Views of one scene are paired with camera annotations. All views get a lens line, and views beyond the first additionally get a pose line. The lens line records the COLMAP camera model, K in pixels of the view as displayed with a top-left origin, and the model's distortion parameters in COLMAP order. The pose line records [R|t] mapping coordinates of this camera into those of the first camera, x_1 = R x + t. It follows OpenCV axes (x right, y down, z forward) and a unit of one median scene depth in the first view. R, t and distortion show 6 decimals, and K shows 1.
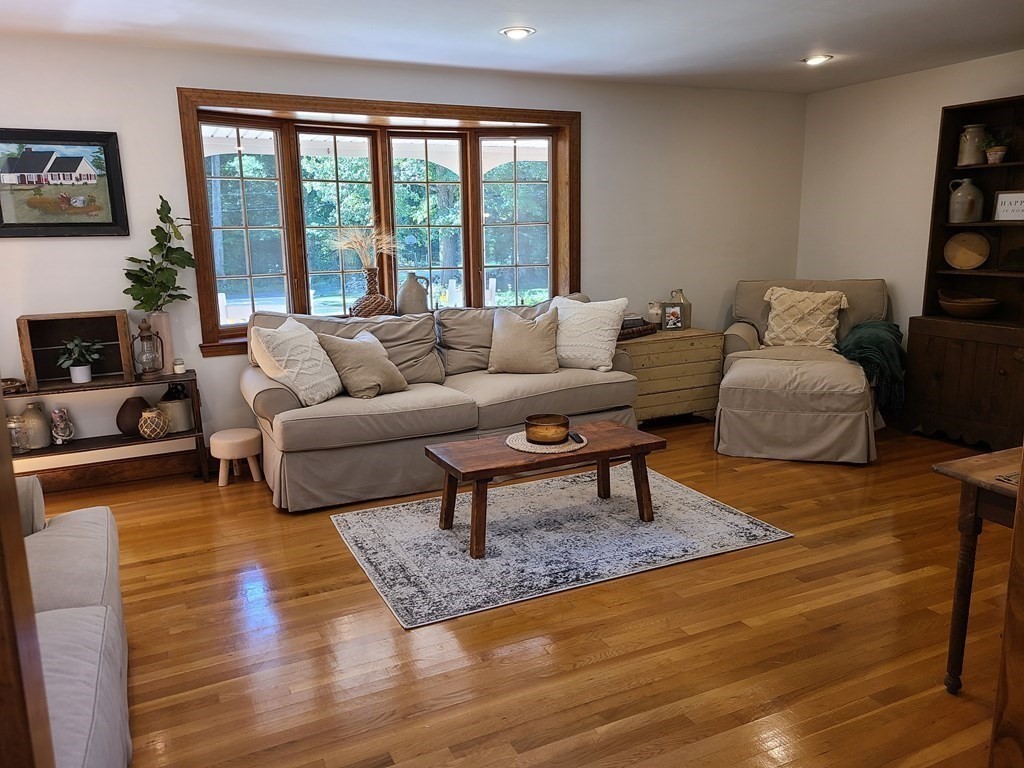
lens RADIAL K [[761.5, 0, 497.3], [0, 761.5, 377.4], [0, 0, 1]] dist [0.055713, -0.041452]
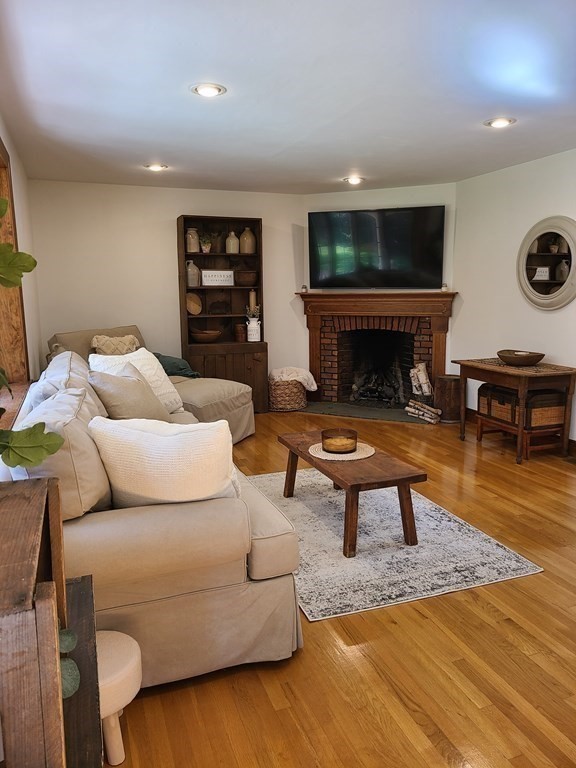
lens RADIAL K [[571.1, 0, 297.0], [0, 571.1, 368.4], [0, 0, 1]] dist [0.055713, -0.041452]
pose [[0.076143, -0.123342, 0.989439, -0.755728], [0.199416, 0.974155, 0.106090, -0.142004], [-0.976952, 0.189232, 0.098771, 0.855656]]
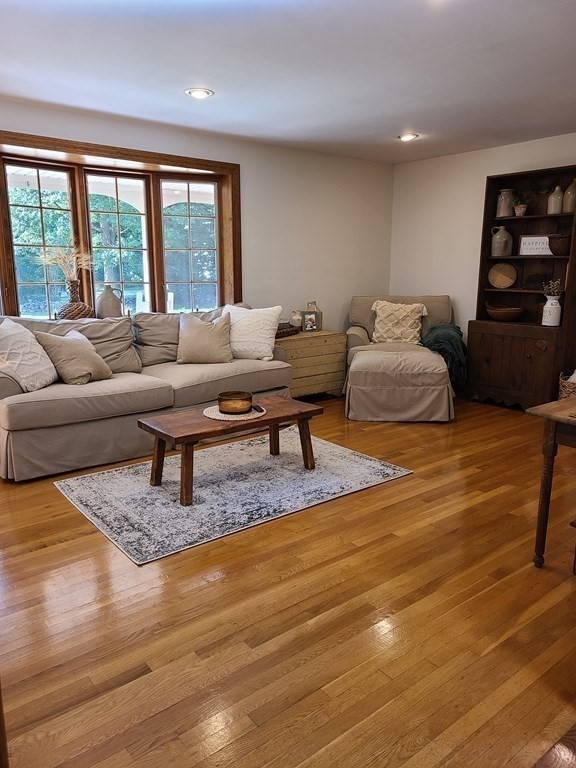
lens RADIAL K [[571.1, 0, 289.7], [0, 571.1, 379.3], [0, 0, 1]] dist [0.055713, -0.041452]
pose [[0.971448, -0.025124, 0.235920, -0.064913], [0.024493, 0.999684, 0.005606, 0.022605], [-0.235986, 0.000332, 0.971756, 0.034271]]
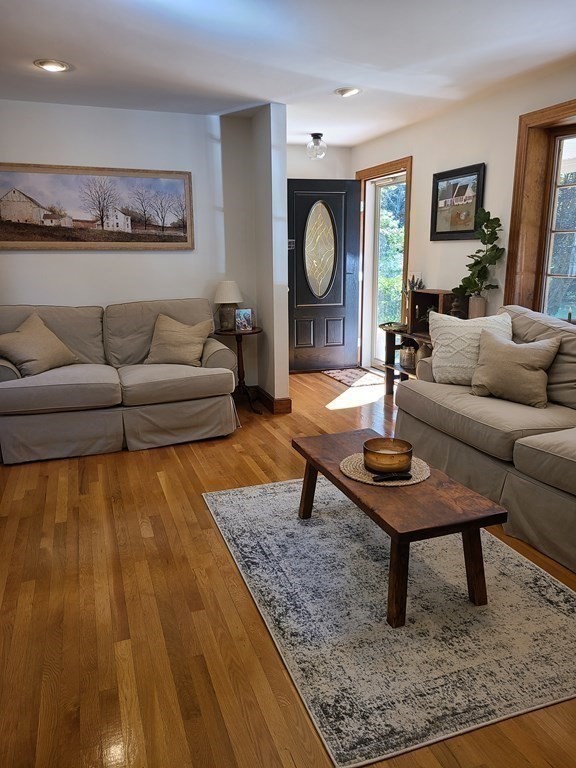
lens RADIAL K [[571.1, 0, 286.2], [0, 571.1, 381.5], [0, 0, 1]] dist [0.055713, -0.041452]
pose [[-0.099050, 0.243453, -0.964842, 0.643120], [-0.178570, 0.949521, 0.257919, -0.154304], [0.978929, 0.197839, -0.050576, 0.806794]]
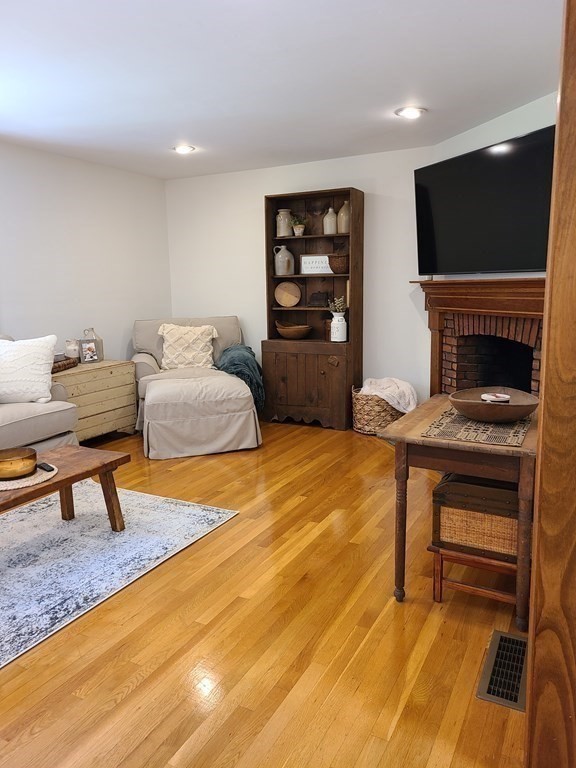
lens RADIAL K [[571.1, 0, 285.3], [0, 571.1, 376.6], [0, 0, 1]] dist [0.055713, -0.041452]
pose [[0.800231, -0.088128, 0.593181, -0.076531], [0.116779, 0.993108, -0.009996, 0.004199], [-0.588211, 0.077270, 0.805007, 0.164455]]
